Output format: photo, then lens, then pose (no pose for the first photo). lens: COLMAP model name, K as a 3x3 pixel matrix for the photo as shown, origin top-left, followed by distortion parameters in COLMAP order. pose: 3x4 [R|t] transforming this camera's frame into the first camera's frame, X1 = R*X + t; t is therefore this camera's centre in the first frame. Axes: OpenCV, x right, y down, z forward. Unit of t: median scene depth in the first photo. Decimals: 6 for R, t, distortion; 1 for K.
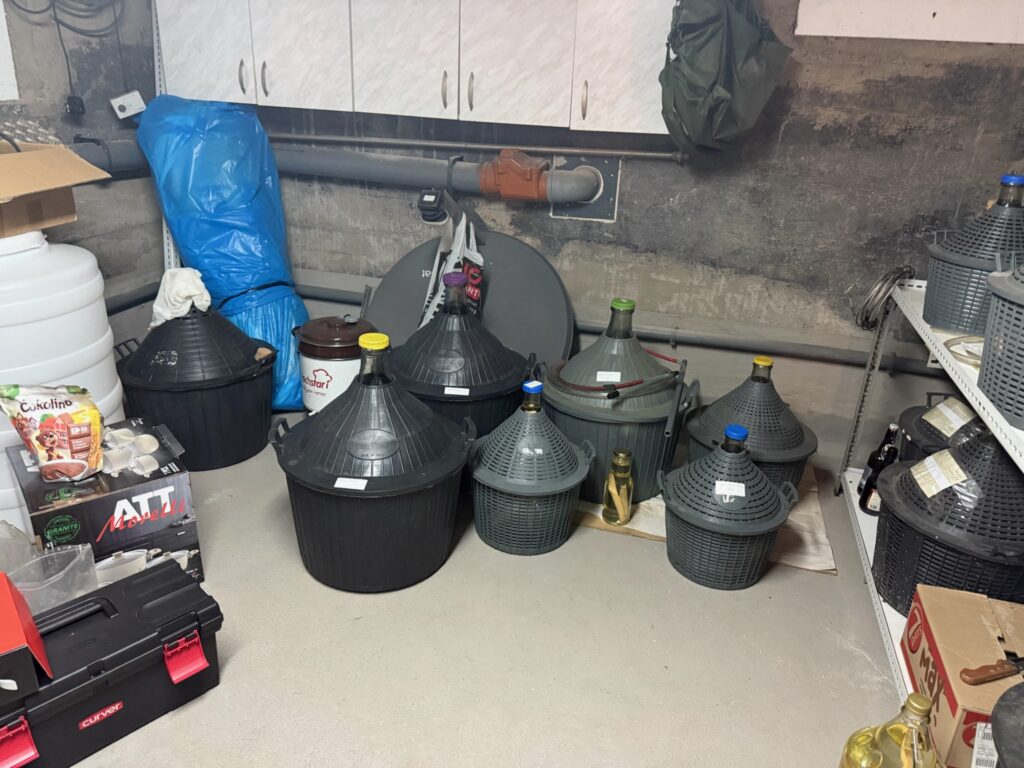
lens RADIAL K [[709.2, 0, 512.0], [0, 709.2, 384.0], [0, 0, 1]] dist [-0.031637, -0.003711]
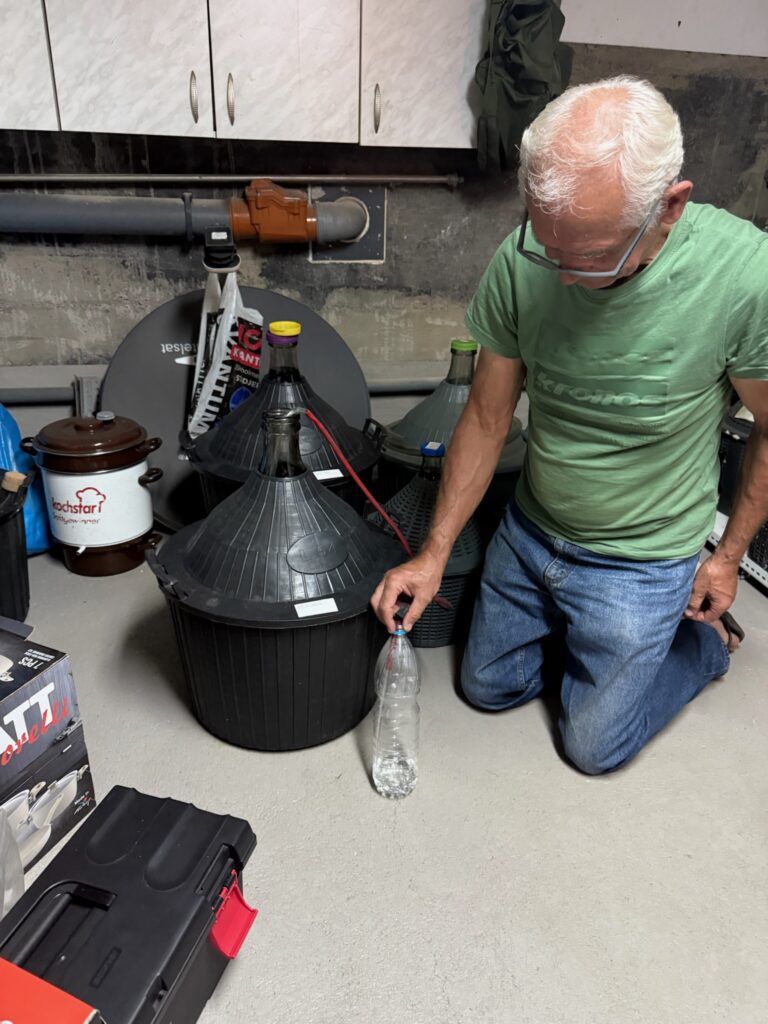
lens RADIAL K [[743.6, 0, 384.0], [0, 743.6, 512.0], [0, 0, 1]] dist [-0.032424, -0.000804]
pose [[0.903927, -0.198447, 0.378859, -0.269633], [0.178583, 0.980047, 0.087265, -0.007963], [-0.388617, -0.011224, 0.921331, 0.162874]]
